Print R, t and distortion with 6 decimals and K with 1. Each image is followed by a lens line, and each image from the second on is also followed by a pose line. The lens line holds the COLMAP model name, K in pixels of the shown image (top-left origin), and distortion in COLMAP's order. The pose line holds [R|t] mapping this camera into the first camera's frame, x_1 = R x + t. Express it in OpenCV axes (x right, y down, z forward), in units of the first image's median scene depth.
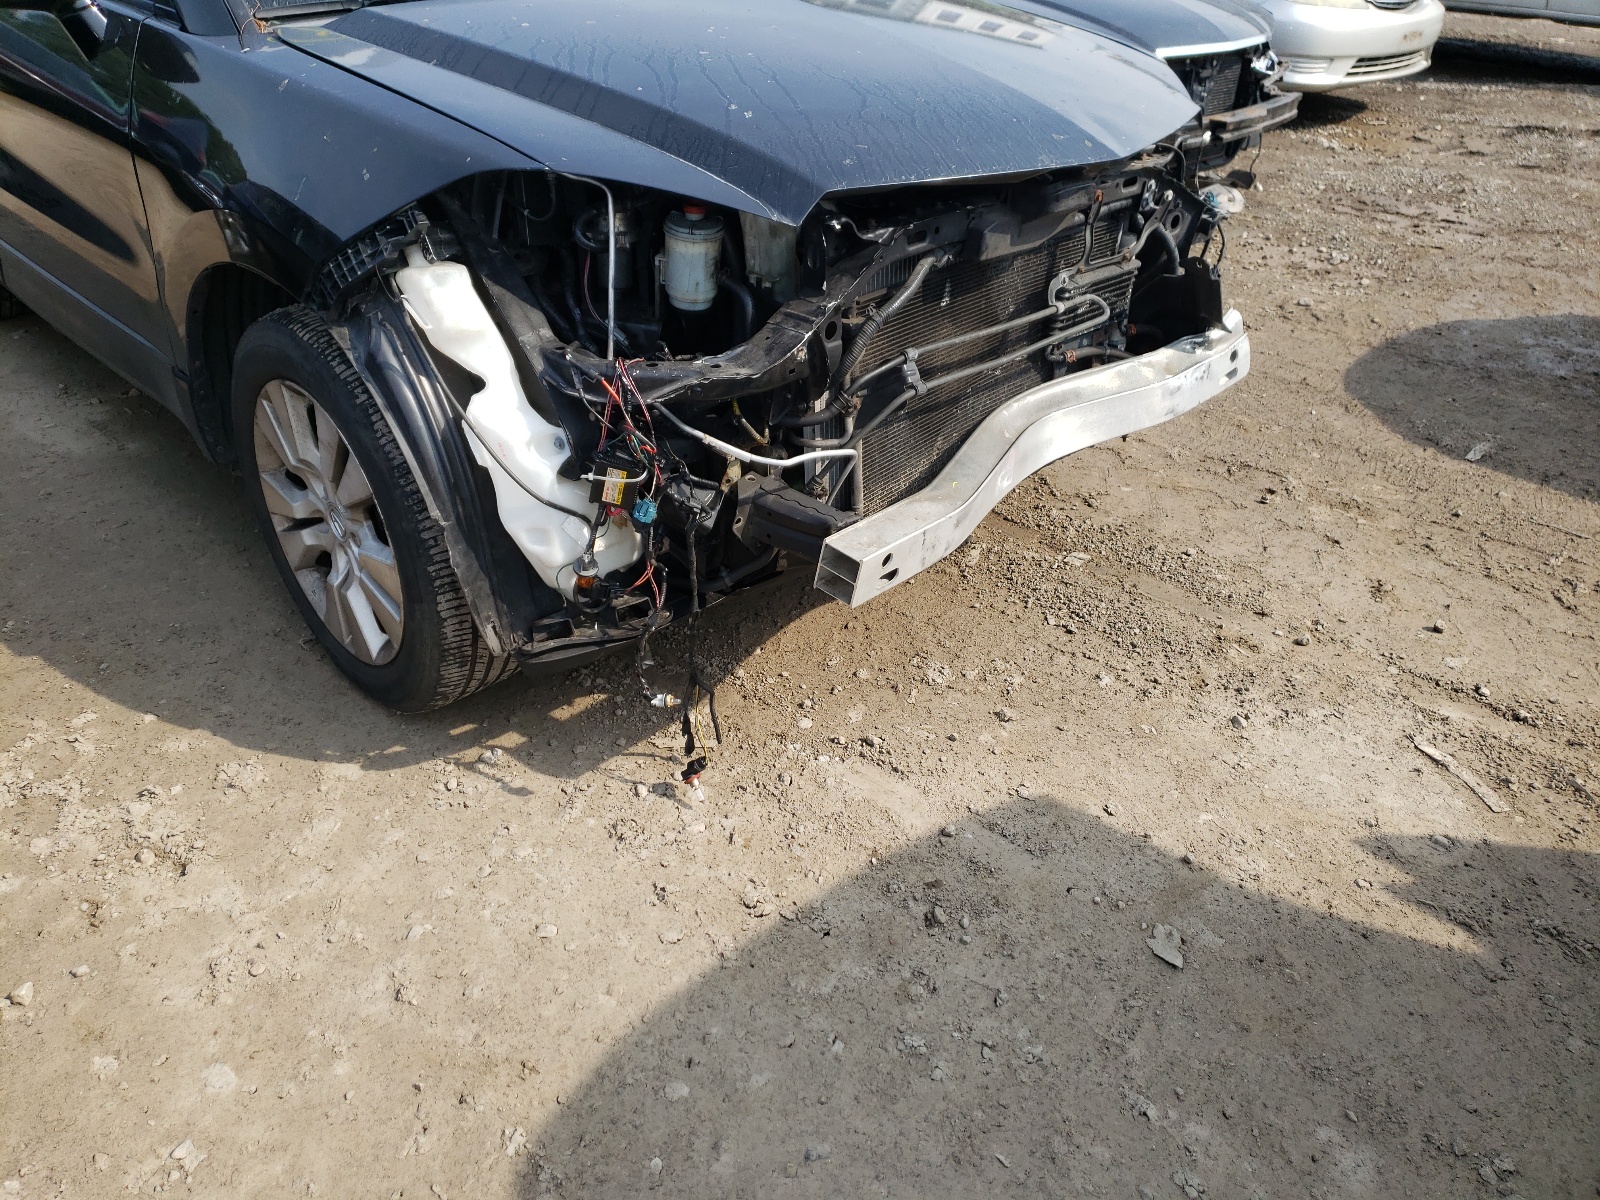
lens RADIAL K [[1272.4, 0, 793.8], [0, 1272.4, 592.3], [0, 0, 1]] dist [0.049994, -0.055924]
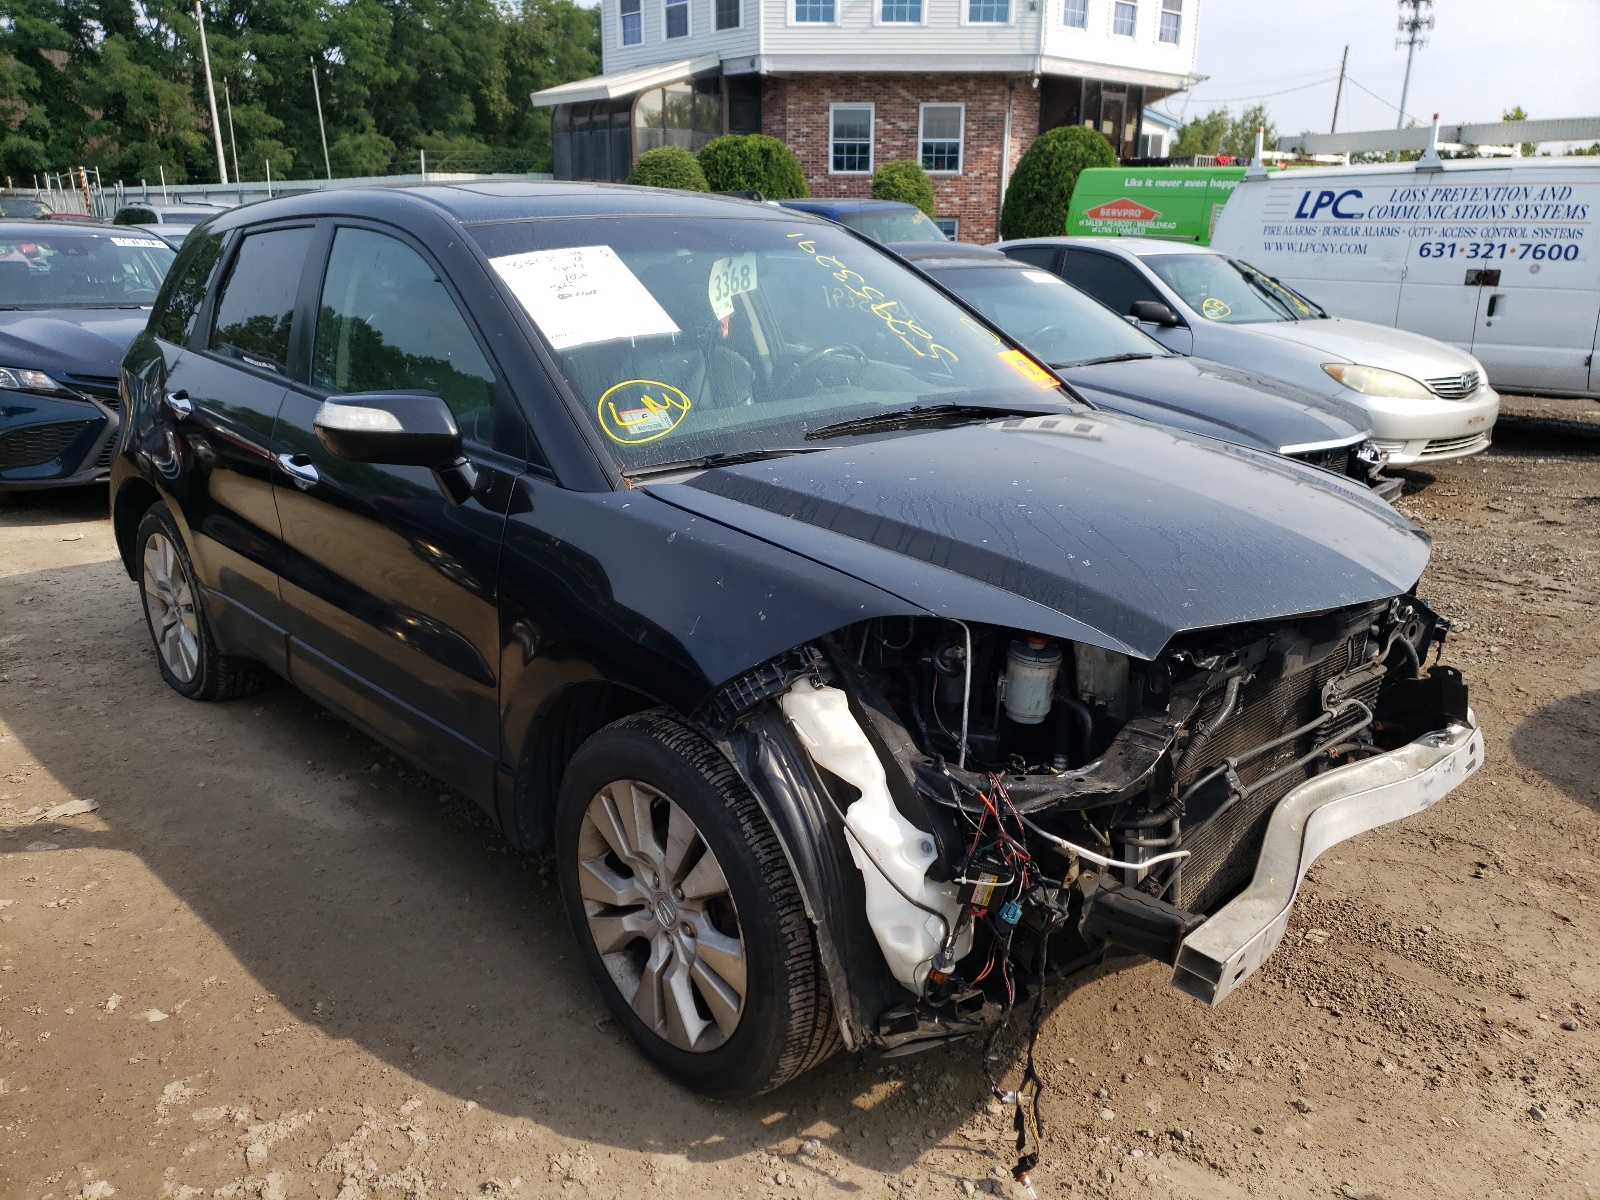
lens RADIAL K [[1272.4, 0, 793.8], [0, 1272.4, 592.3], [0, 0, 1]] dist [0.049994, -0.055924]
pose [[0.999619, -0.007344, -0.026591, -0.217396], [0.000327, 0.966993, -0.254804, -0.039532], [0.027584, 0.254699, 0.966627, -0.104107]]
